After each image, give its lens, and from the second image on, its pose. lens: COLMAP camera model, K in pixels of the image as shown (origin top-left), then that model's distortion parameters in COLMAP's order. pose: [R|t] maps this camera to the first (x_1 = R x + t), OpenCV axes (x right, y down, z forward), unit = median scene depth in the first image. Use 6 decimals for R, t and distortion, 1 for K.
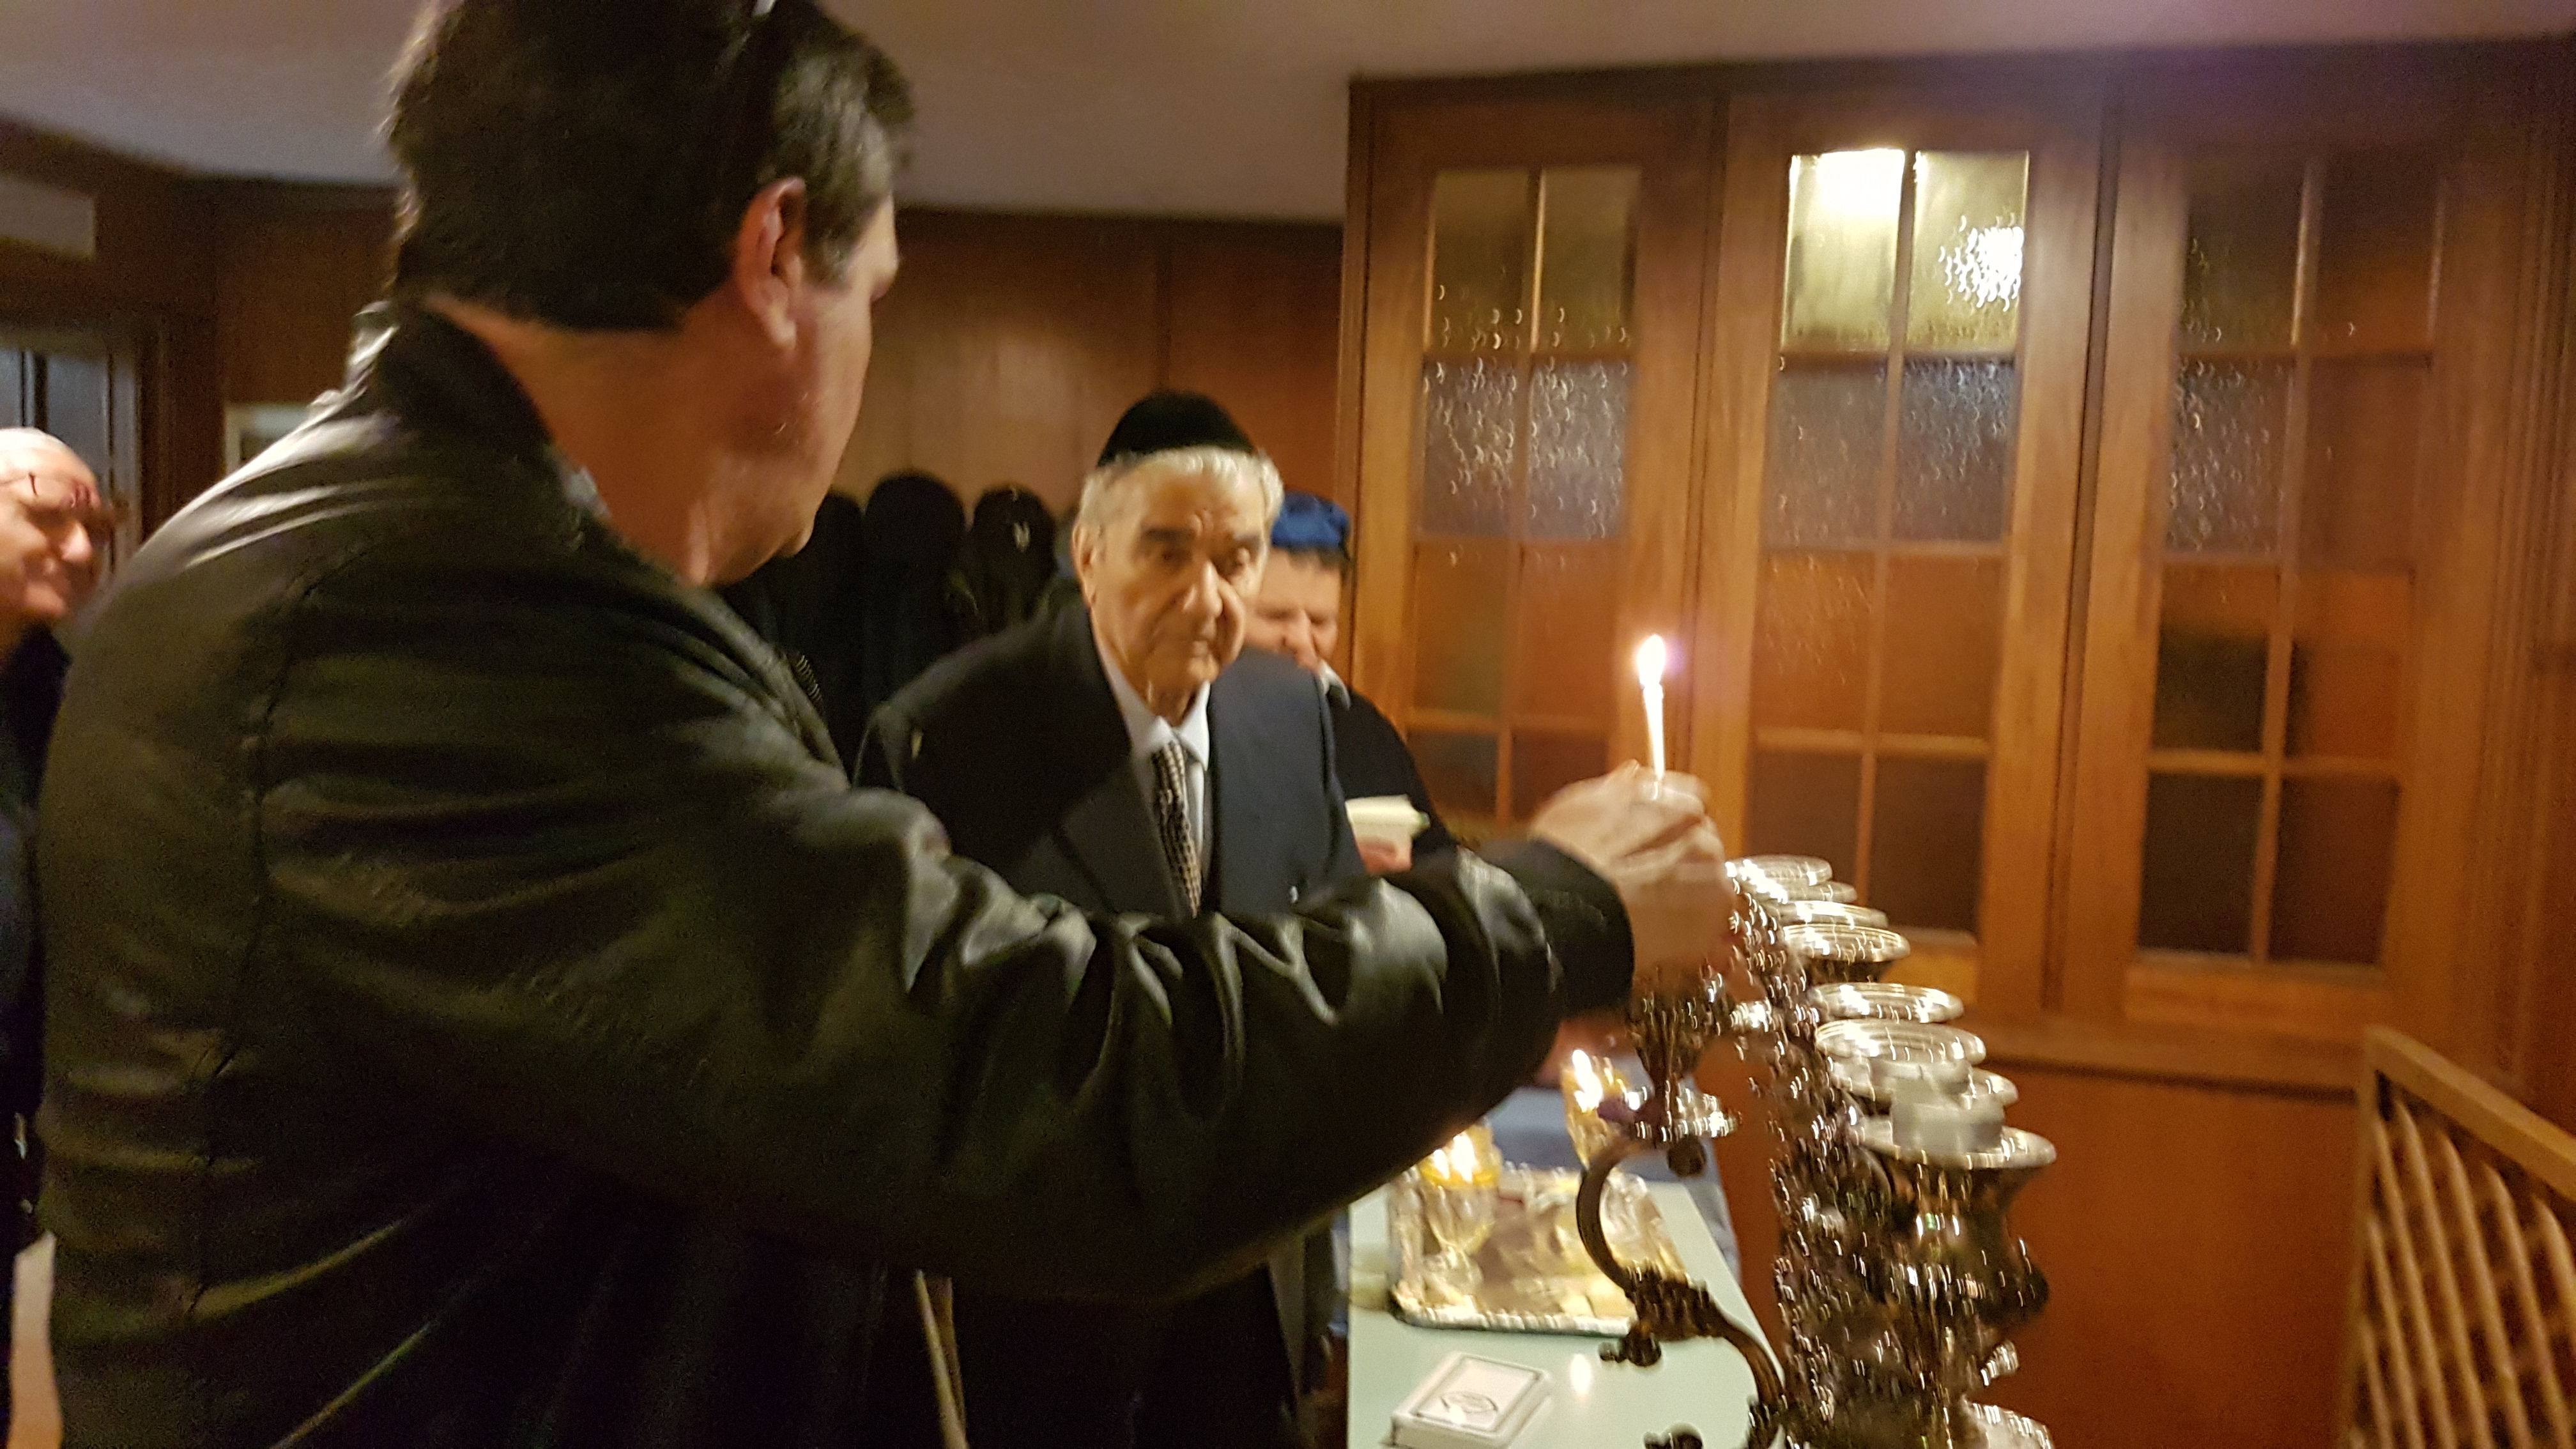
lens RADIAL K [[1896.8, 0, 1229.9], [0, 1896.8, 760.5], [0, 0, 1]] dist [0.166195, -0.287234]
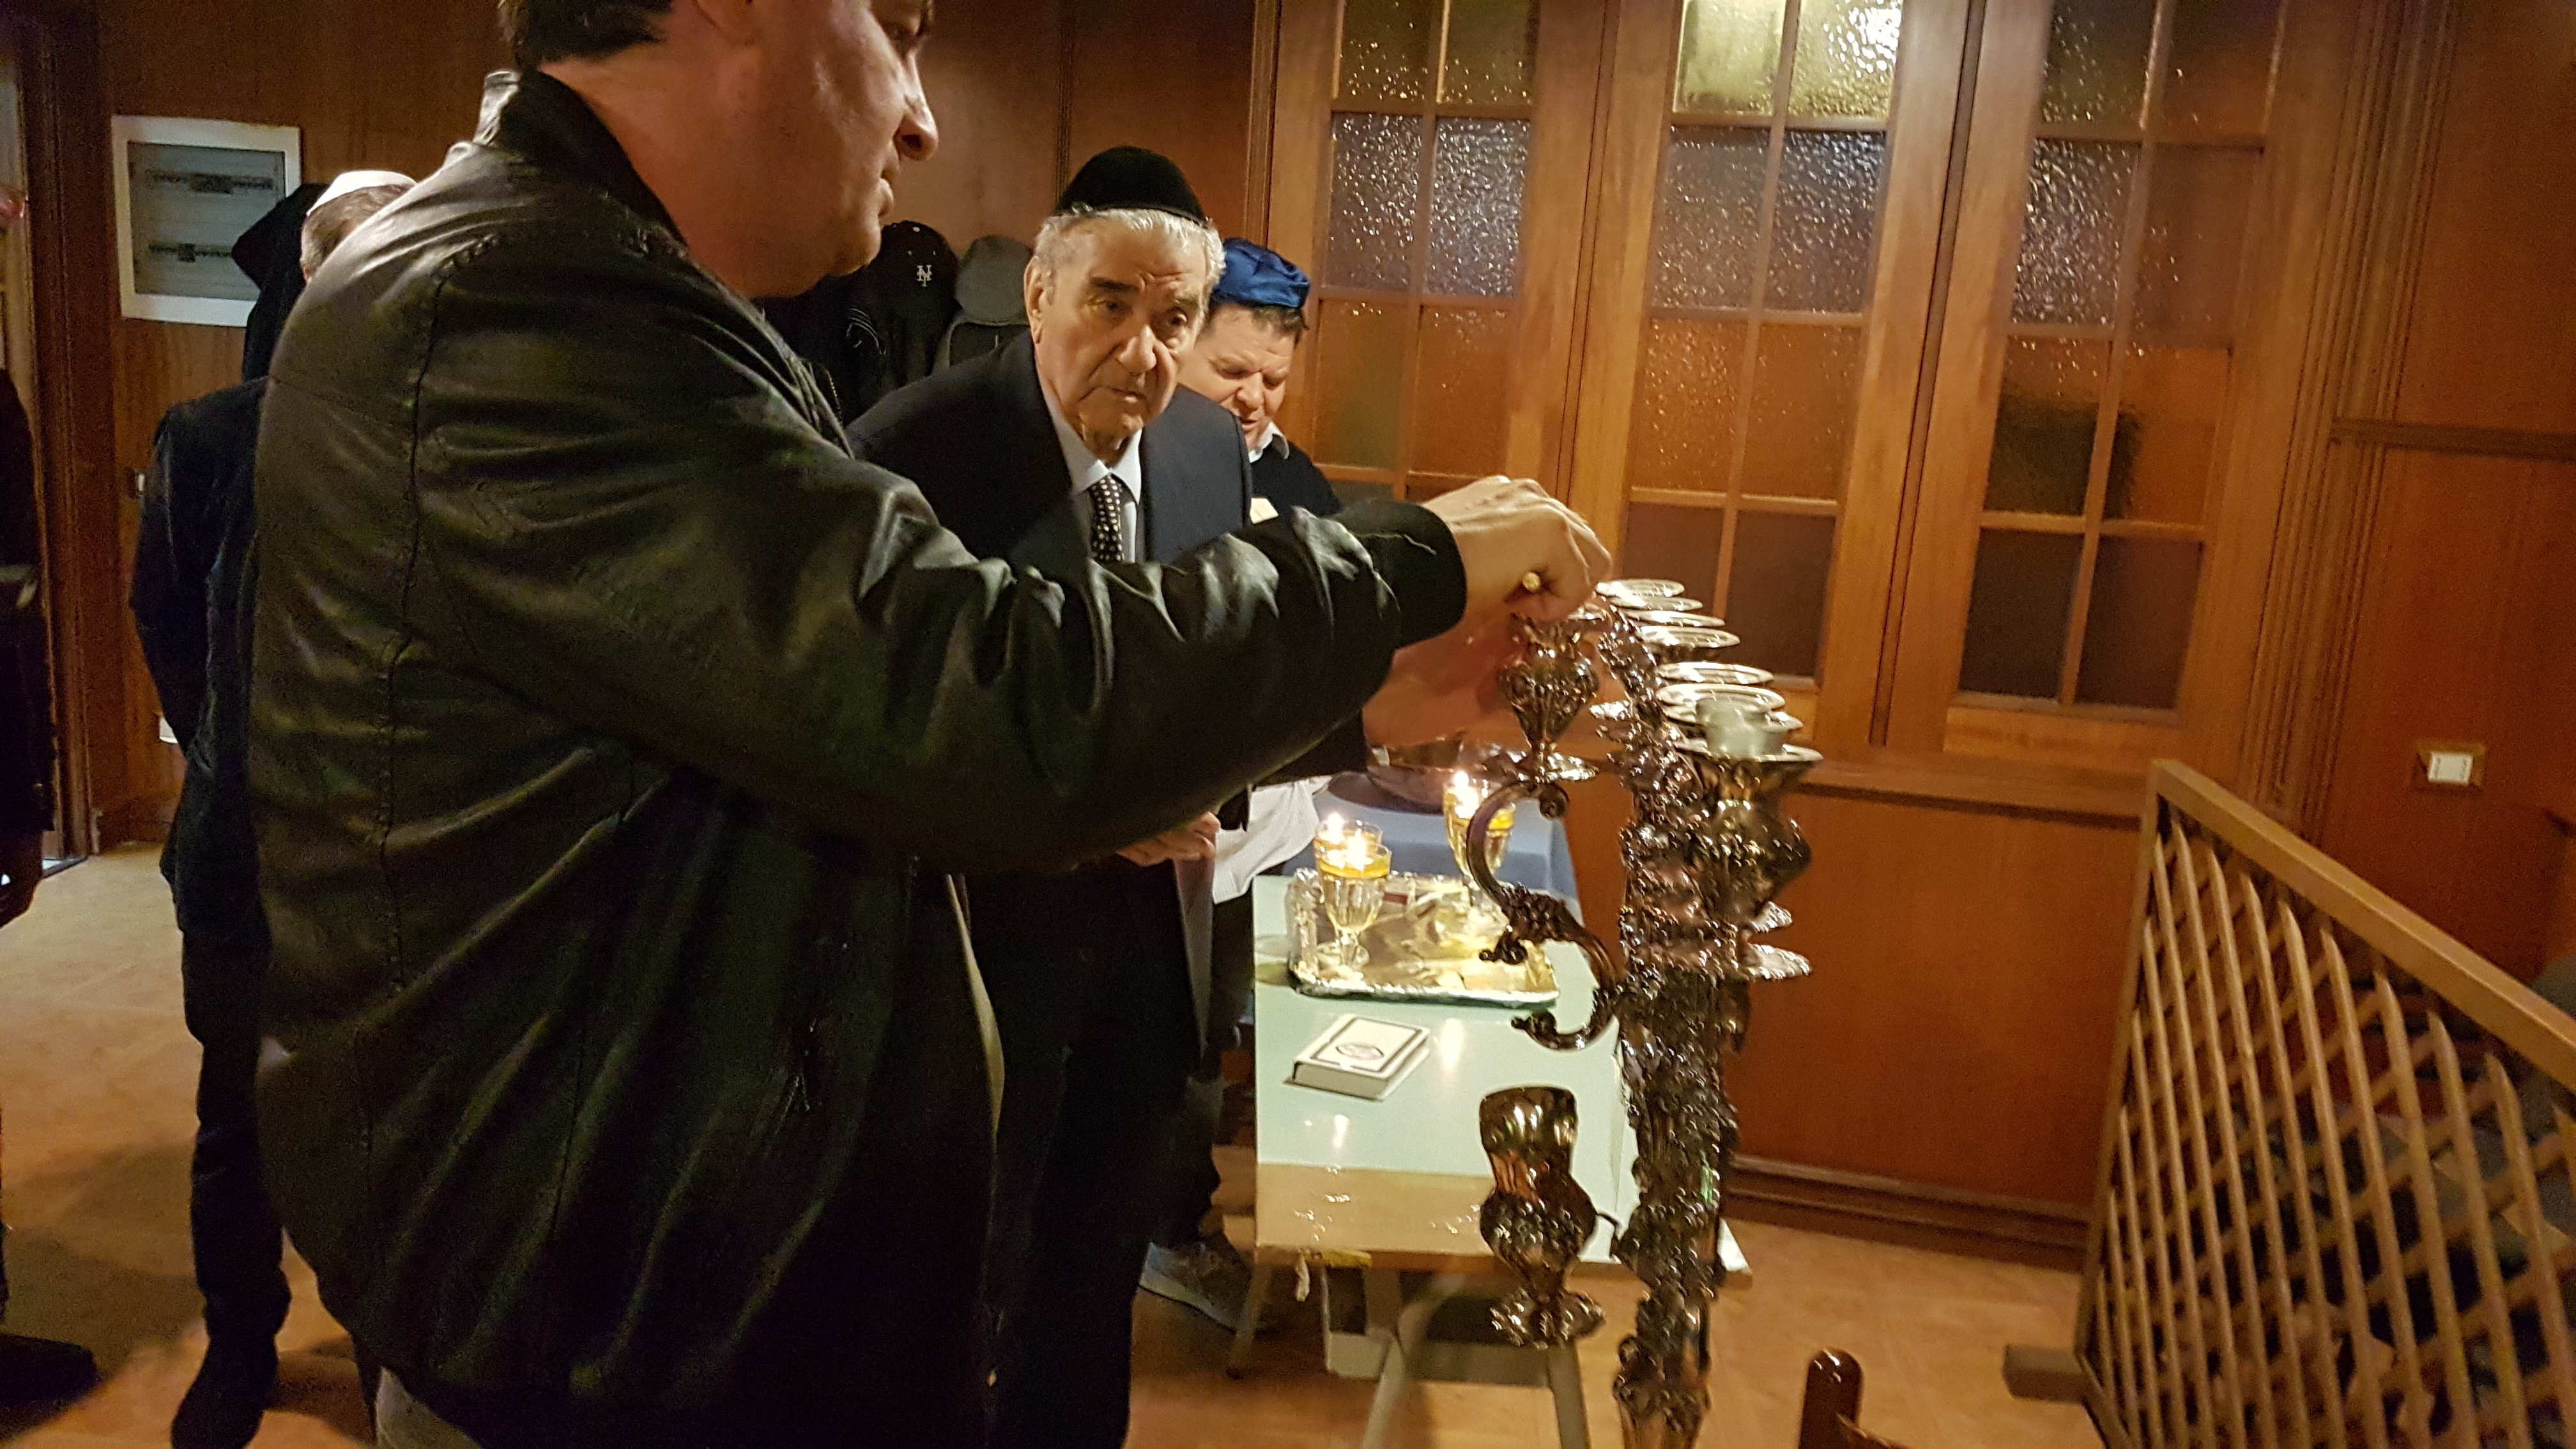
lens RADIAL K [[1896.8, 0, 1229.9], [0, 1896.8, 760.5], [0, 0, 1]] dist [0.166195, -0.287234]
pose [[0.997849, 0.011546, 0.064535, -0.022910], [-0.019427, 0.992234, 0.122859, 0.012200], [-0.062615, -0.123848, 0.990324, -0.090646]]
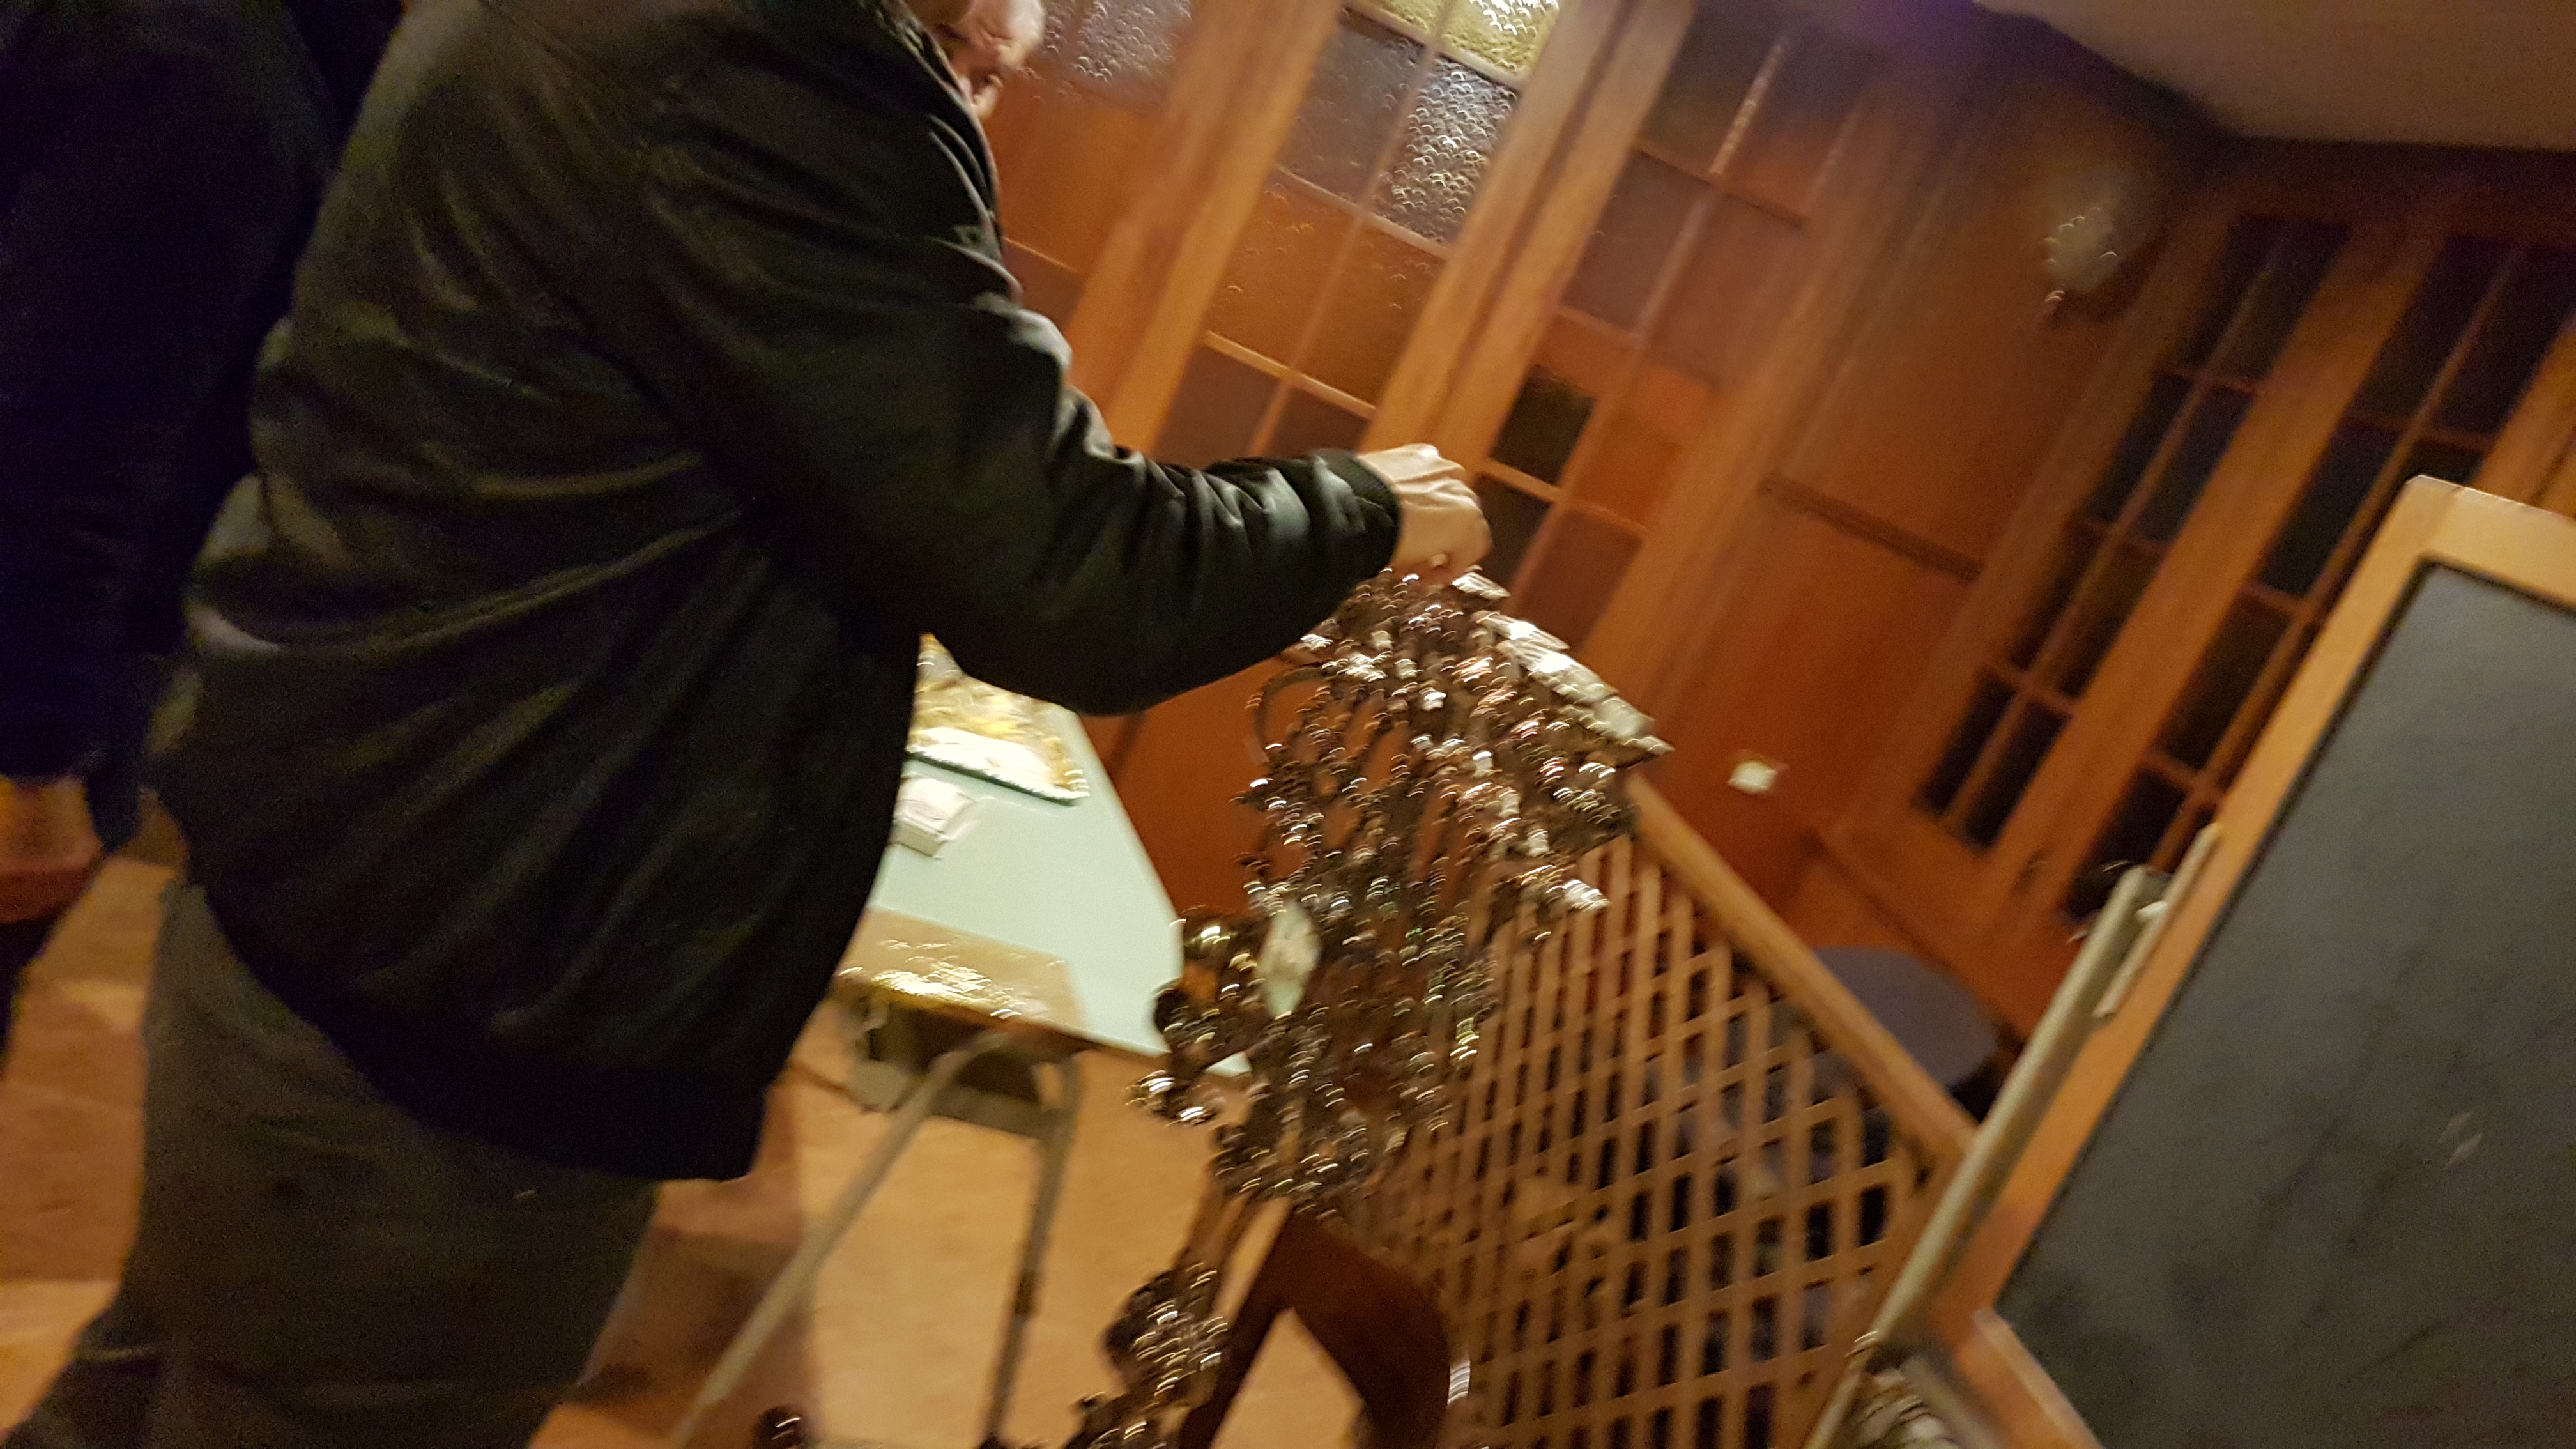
lens RADIAL K [[1896.8, 0, 1229.9], [0, 1896.8, 760.5], [0, 0, 1]] dist [0.166195, -0.287234]
pose [[0.876861, 0.249159, 0.411138, -0.152783], [-0.347903, 0.919096, 0.185002, 0.005712], [-0.331781, -0.305257, 0.892603, -0.113202]]
